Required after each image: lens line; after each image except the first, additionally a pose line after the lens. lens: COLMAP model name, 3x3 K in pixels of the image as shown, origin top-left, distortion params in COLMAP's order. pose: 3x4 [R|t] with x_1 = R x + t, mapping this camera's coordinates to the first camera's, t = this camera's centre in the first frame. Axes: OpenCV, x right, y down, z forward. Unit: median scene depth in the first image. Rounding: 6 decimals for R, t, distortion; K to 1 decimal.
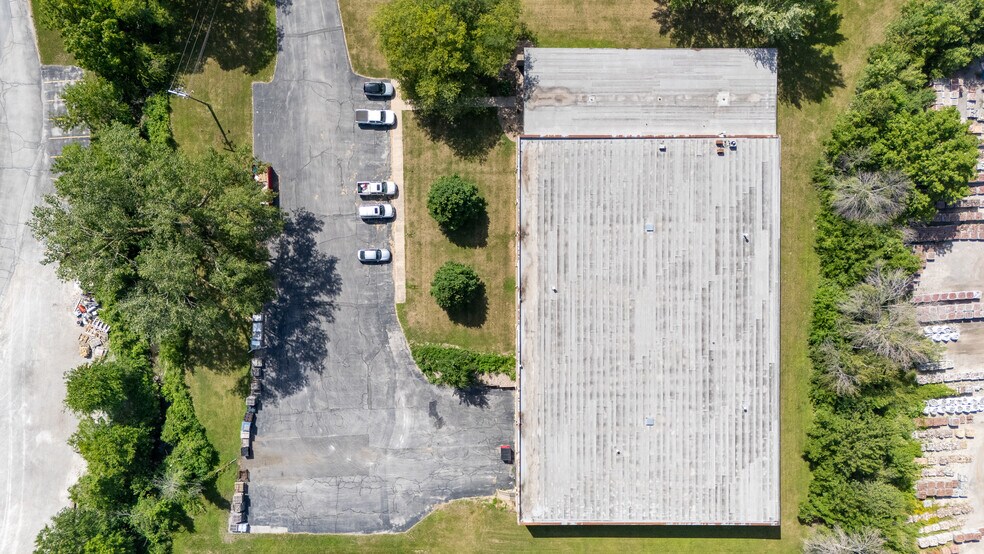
lens RADIAL K [[731.5, 0, 492.0], [0, 731.5, 277.0], [0, 0, 1]] dist [0.102862, -0.127868]
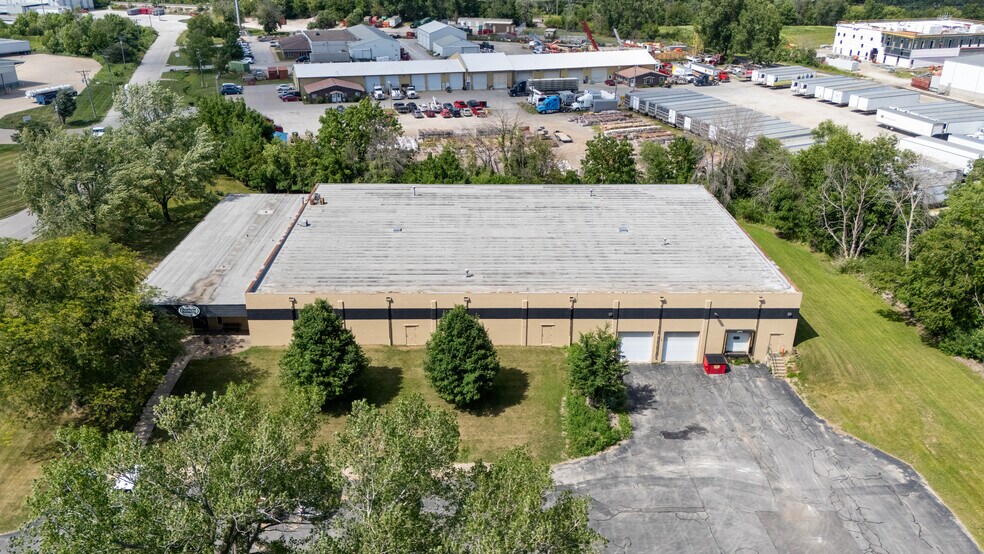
lens RADIAL K [[769.1, 0, 492.0], [0, 769.1, 277.0], [0, 0, 1]] dist [0.060965, -0.073299]
pose [[-0.018594, -0.399265, 0.916647, -0.587687], [0.999778, 0.001699, 0.021020, 0.022667], [-0.009950, 0.916834, 0.399145, 0.646718]]
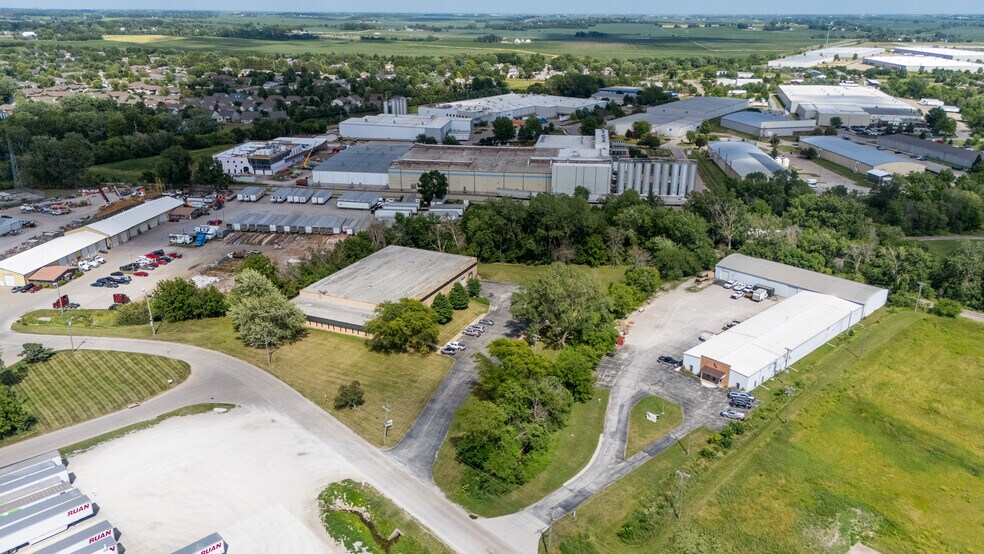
lens RADIAL K [[731.5, 0, 492.0], [0, 731.5, 277.0], [0, 0, 1]] dist [0.102862, -0.127868]
pose [[-0.912628, -0.139448, 0.384272, -0.951794], [0.408773, -0.302325, 0.861106, -1.760142], [-0.003905, 0.942950, 0.332913, 0.189576]]
